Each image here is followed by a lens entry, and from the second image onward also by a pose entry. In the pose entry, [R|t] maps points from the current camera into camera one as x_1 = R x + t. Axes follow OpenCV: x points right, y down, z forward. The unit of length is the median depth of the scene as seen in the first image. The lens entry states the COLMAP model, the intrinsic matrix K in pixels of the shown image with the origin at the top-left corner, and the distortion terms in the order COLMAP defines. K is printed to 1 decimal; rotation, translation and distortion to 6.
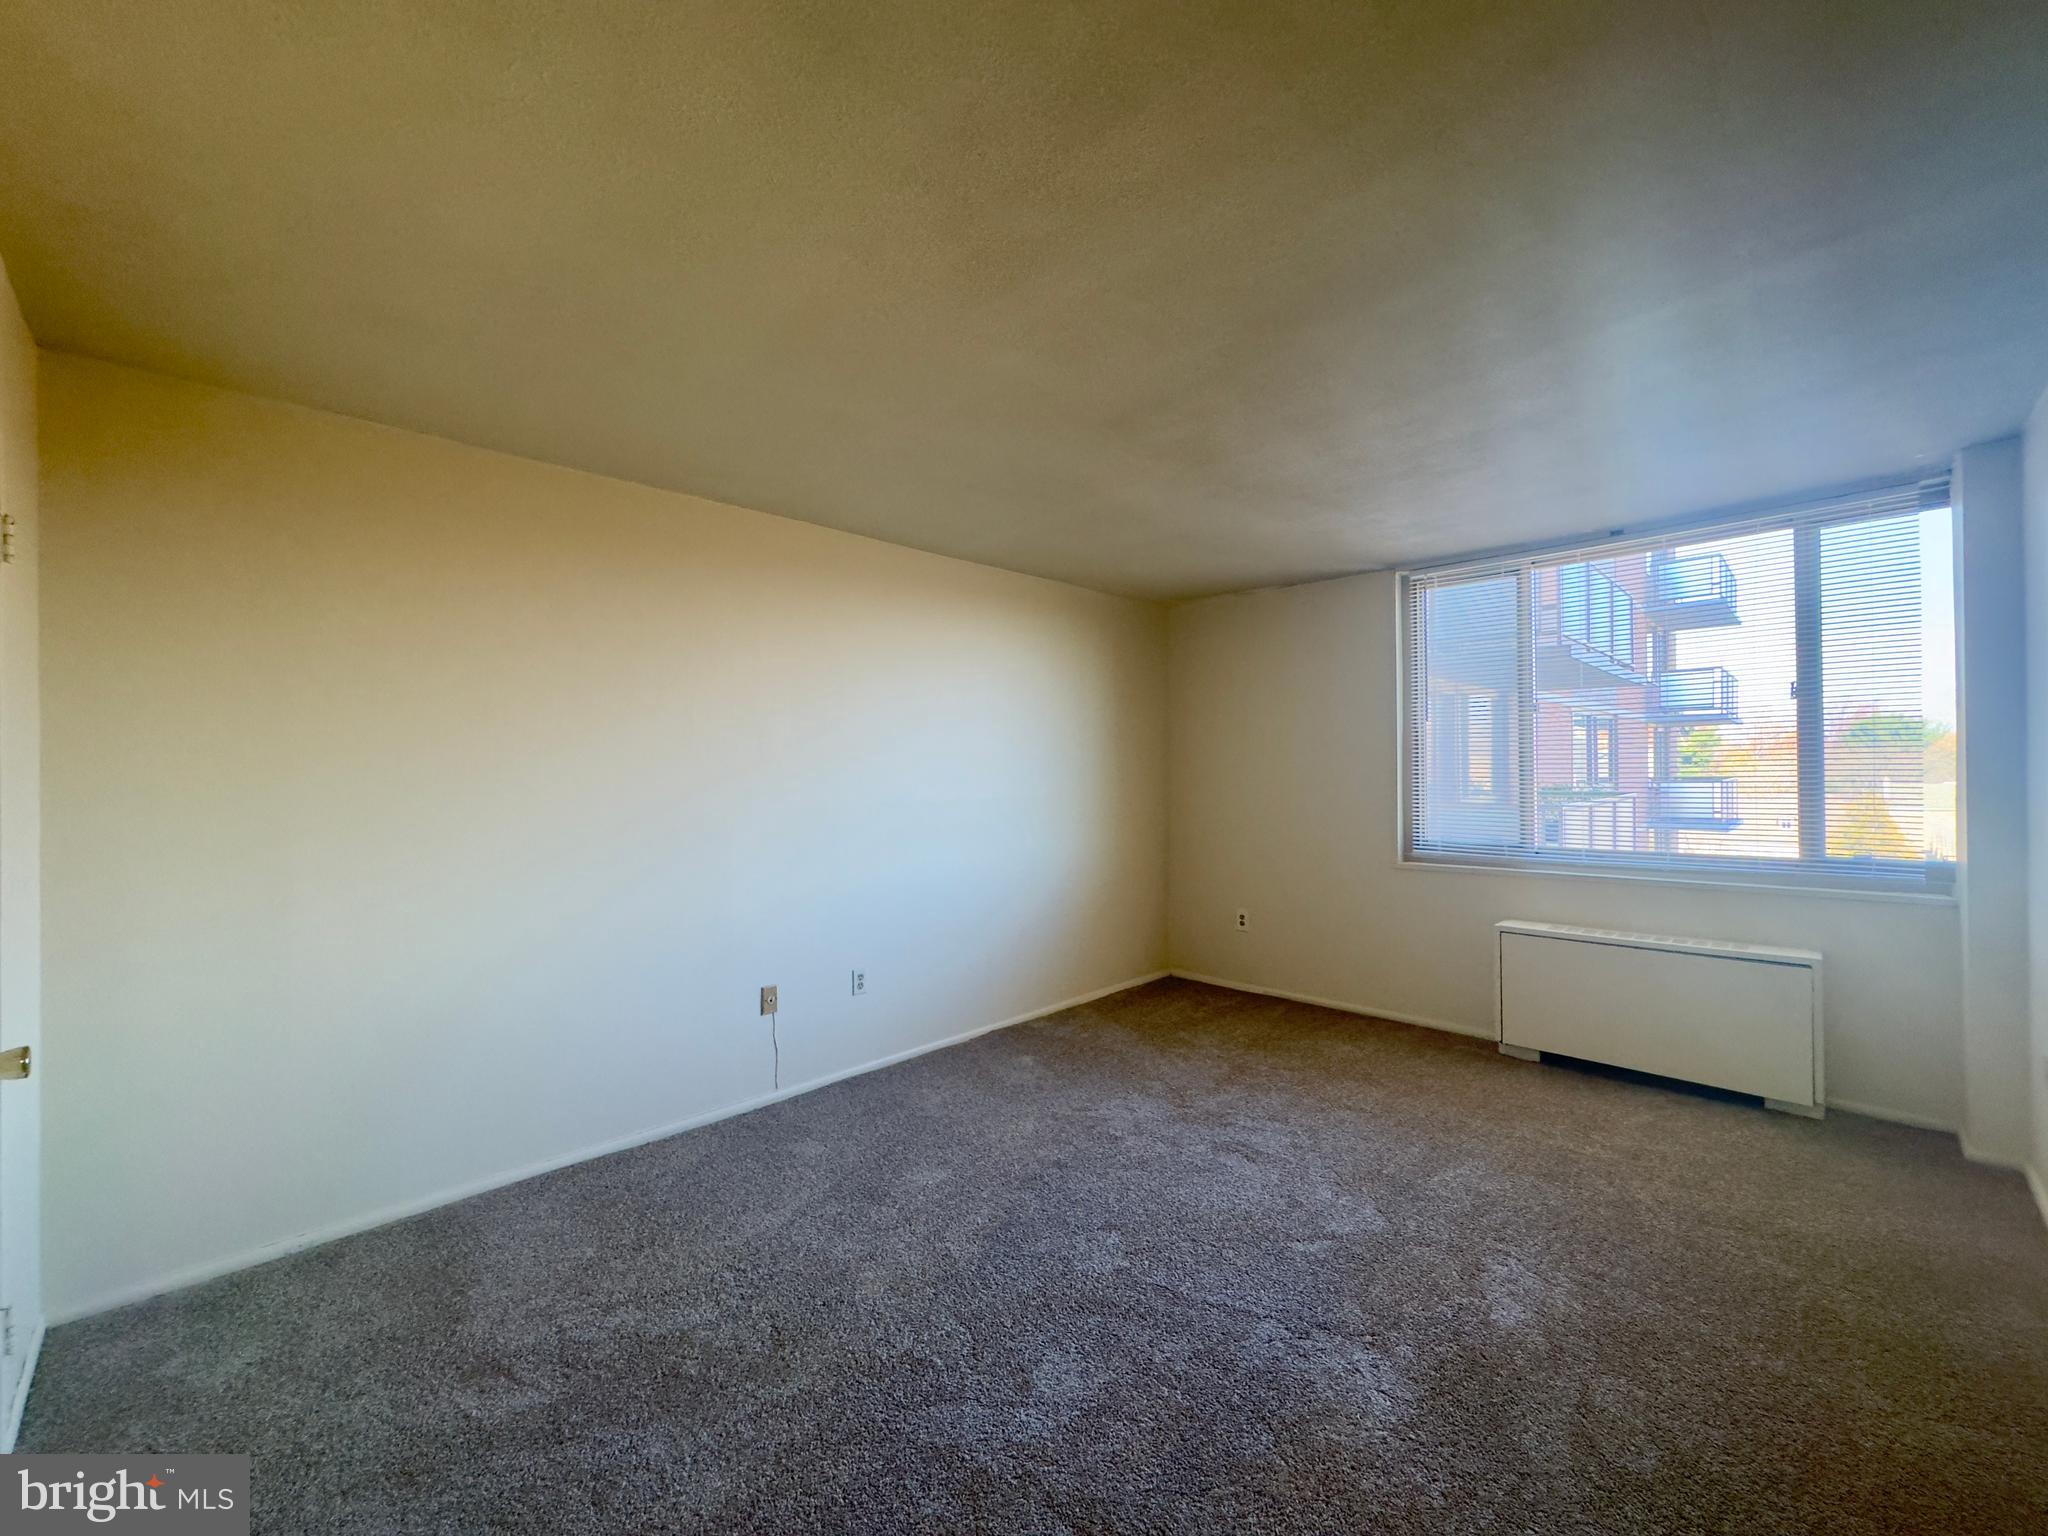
lens RADIAL K [[814.3, 0, 1023.6], [0, 814.3, 770.8], [0, 0, 1]] dist [-0.001786, 0.000225]
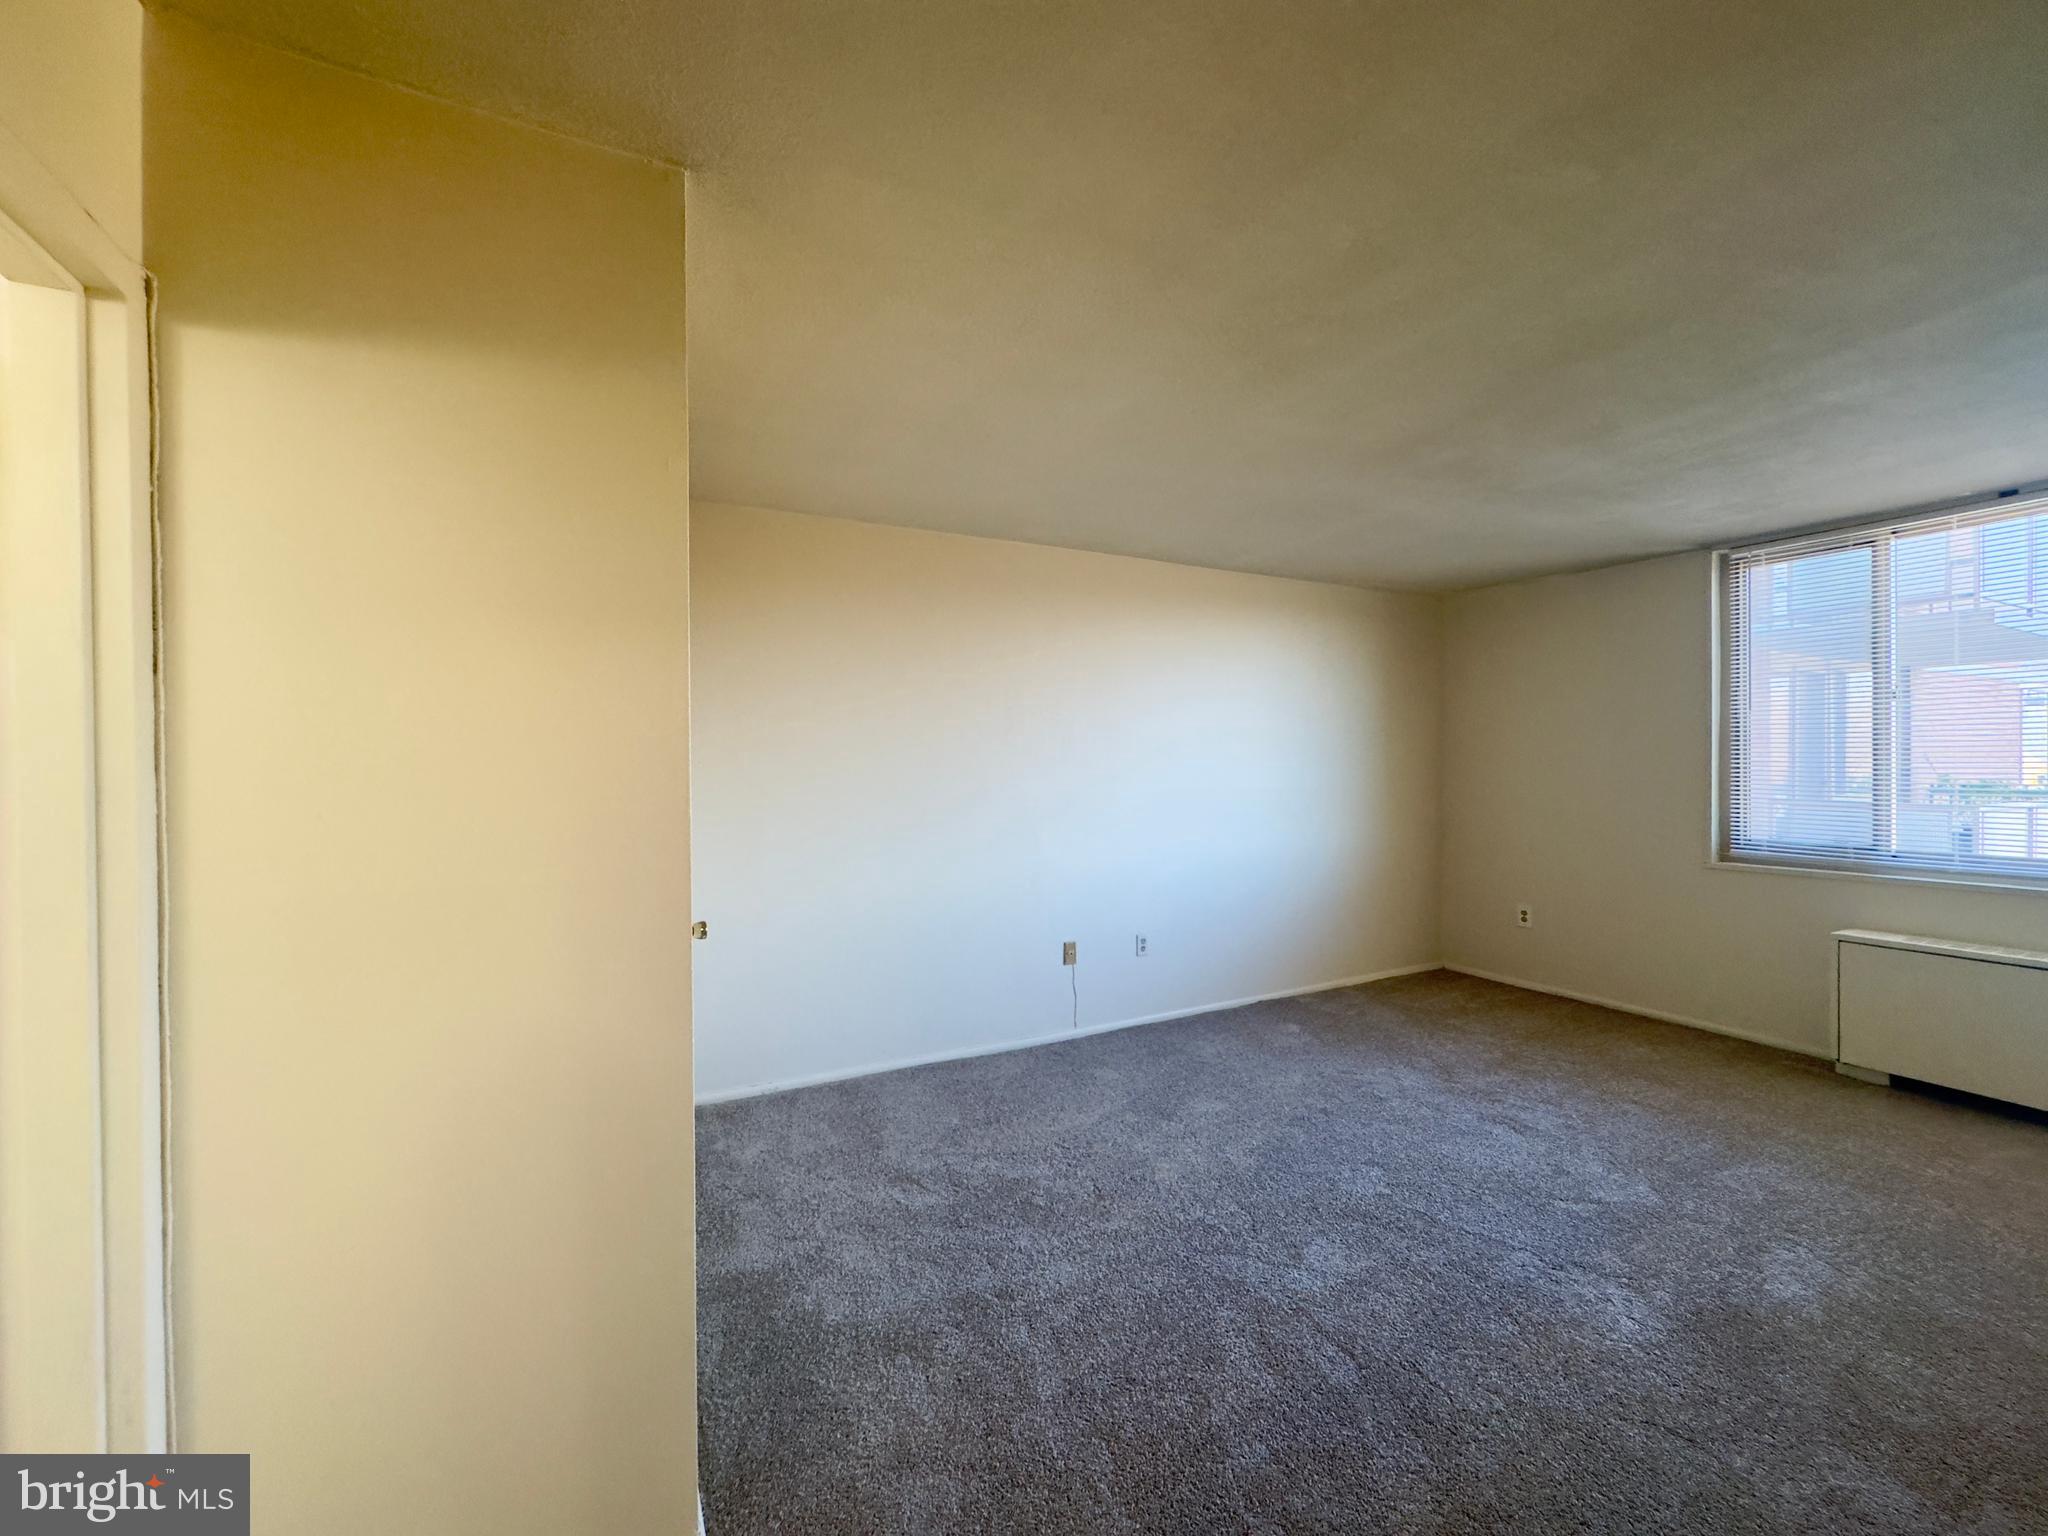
lens RADIAL K [[814.3, 0, 1023.2], [0, 814.3, 771.1], [0, 0, 1]] dist [-0.001786, 0.000225]
pose [[0.952353, 0.005203, -0.304954, -0.016047], [-0.001507, 0.999923, 0.012354, -0.004480], [0.304995, -0.011306, 0.952287, -0.227770]]
